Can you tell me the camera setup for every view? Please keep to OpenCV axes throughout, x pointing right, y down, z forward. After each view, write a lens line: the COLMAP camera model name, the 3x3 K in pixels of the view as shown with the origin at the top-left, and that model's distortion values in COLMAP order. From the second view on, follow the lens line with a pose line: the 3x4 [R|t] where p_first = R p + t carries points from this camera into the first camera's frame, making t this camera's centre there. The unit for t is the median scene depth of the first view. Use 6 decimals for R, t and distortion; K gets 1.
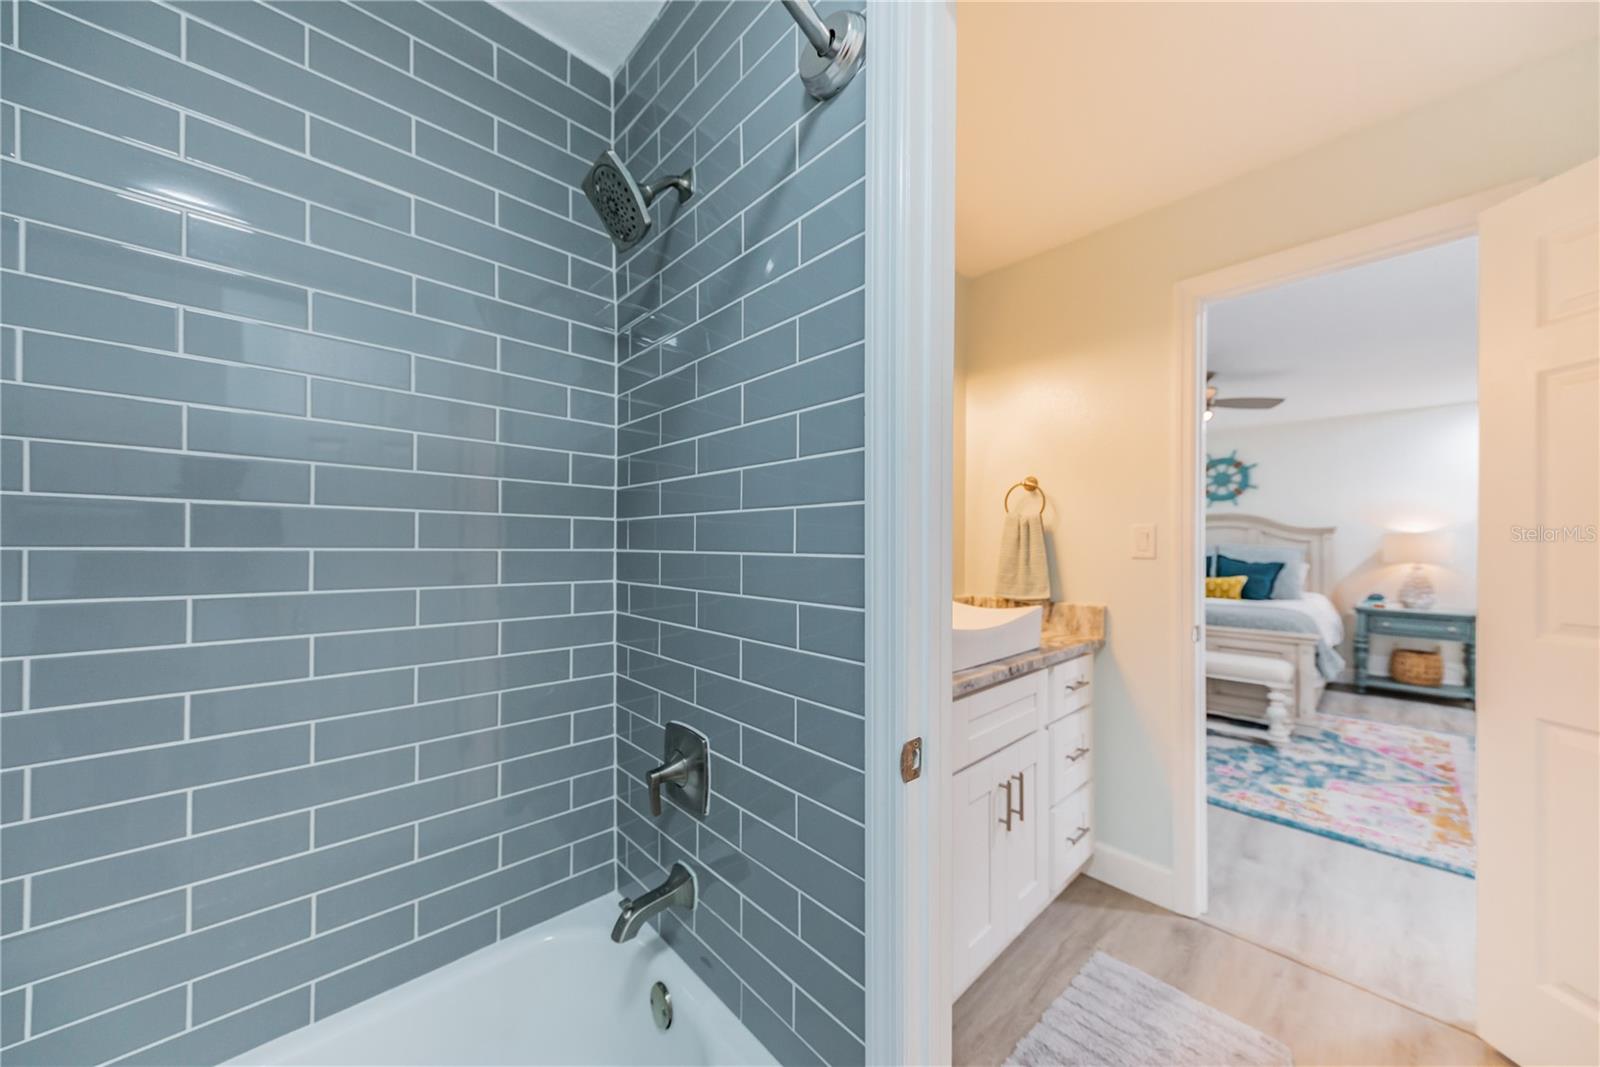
lens RADIAL K [[559.9, 0, 796.7], [0, 559.9, 539.2], [0, 0, 1]] dist [0.010958, -0.000310]
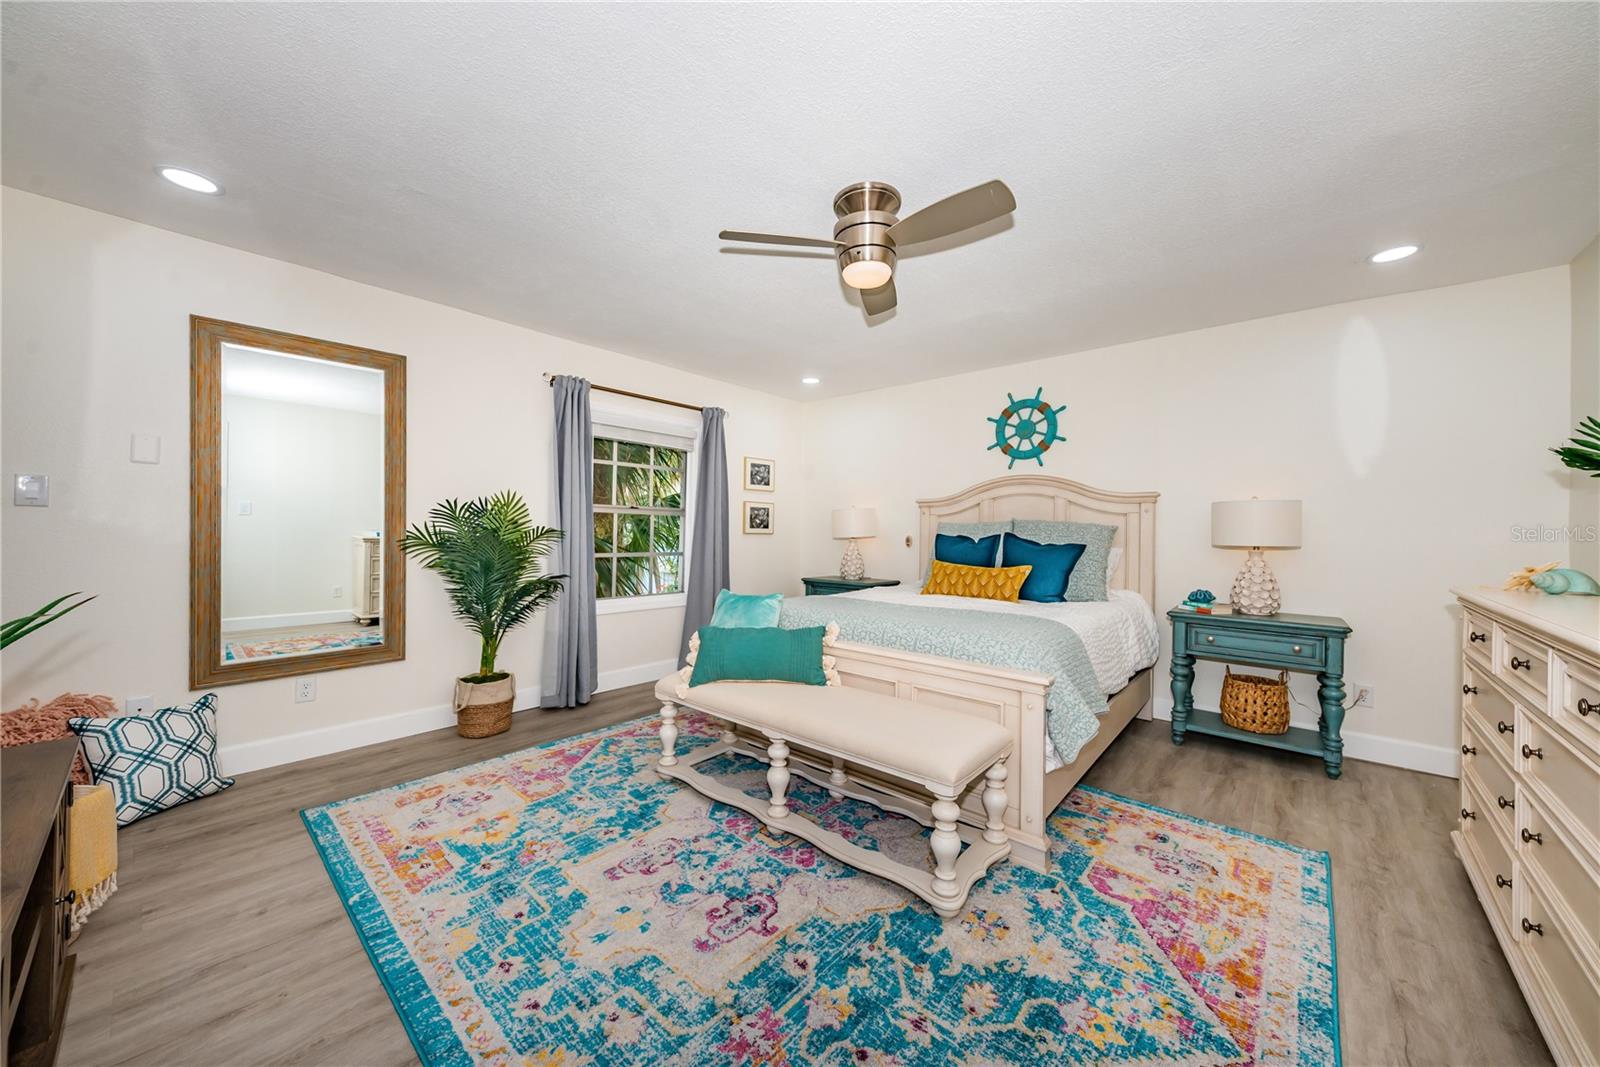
lens RADIAL K [[559.9, 0, 805.2], [0, 559.9, 534.4], [0, 0, 1]] dist [0.010958, -0.000310]
pose [[0.996294, 0.000004, 0.086012, 0.482962], [-0.000510, 0.999983, 0.005863, 0.025003], [-0.086010, -0.005885, 0.996277, 0.370029]]
